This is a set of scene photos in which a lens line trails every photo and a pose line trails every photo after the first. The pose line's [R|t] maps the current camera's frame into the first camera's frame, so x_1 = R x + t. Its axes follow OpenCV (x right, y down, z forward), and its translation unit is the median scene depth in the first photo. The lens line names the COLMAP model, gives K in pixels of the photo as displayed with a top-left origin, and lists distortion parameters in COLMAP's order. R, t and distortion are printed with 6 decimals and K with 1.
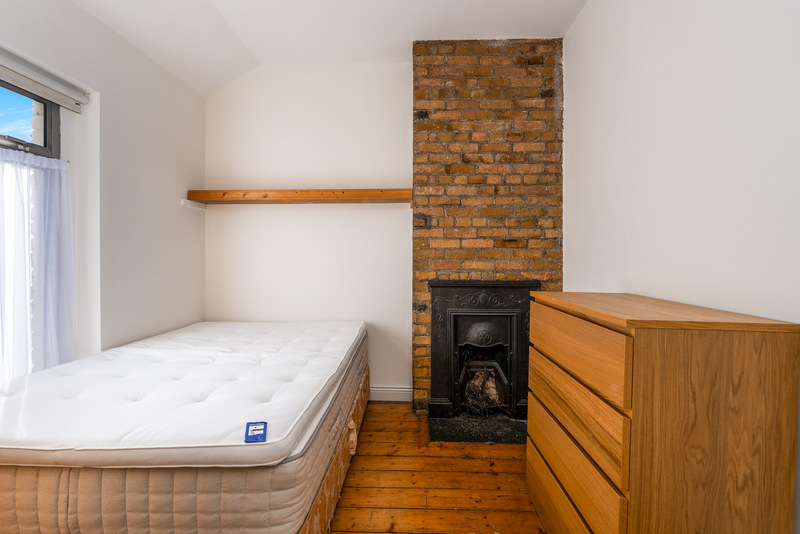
lens RADIAL K [[359.5, 0, 398.9], [0, 359.5, 258.9], [0, 0, 1]] dist [-0.004480, 0.000574]
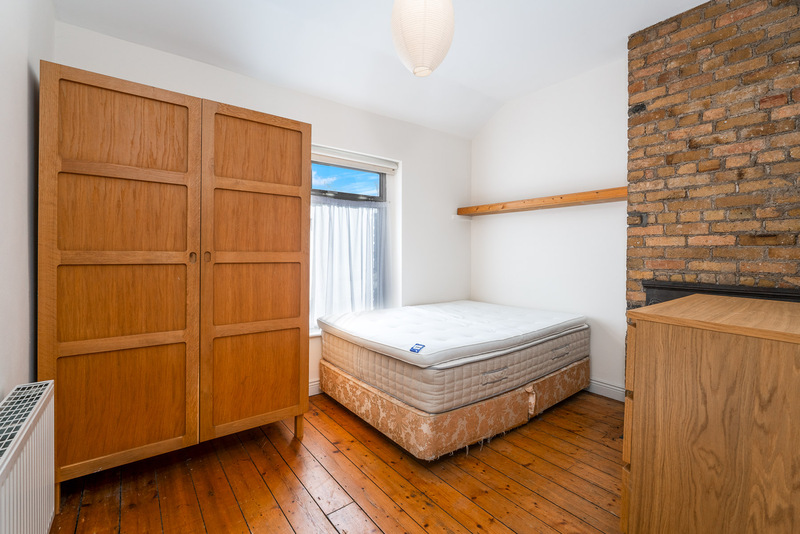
lens RADIAL K [[359.5, 0, 406.3], [0, 359.5, 263.7], [0, 0, 1]] dist [-0.004480, 0.000574]
pose [[0.642187, 0.026188, -0.766100, 0.415622], [-0.013852, 0.999650, 0.022559, 0.003036], [0.766423, -0.003875, 0.642325, -0.098592]]
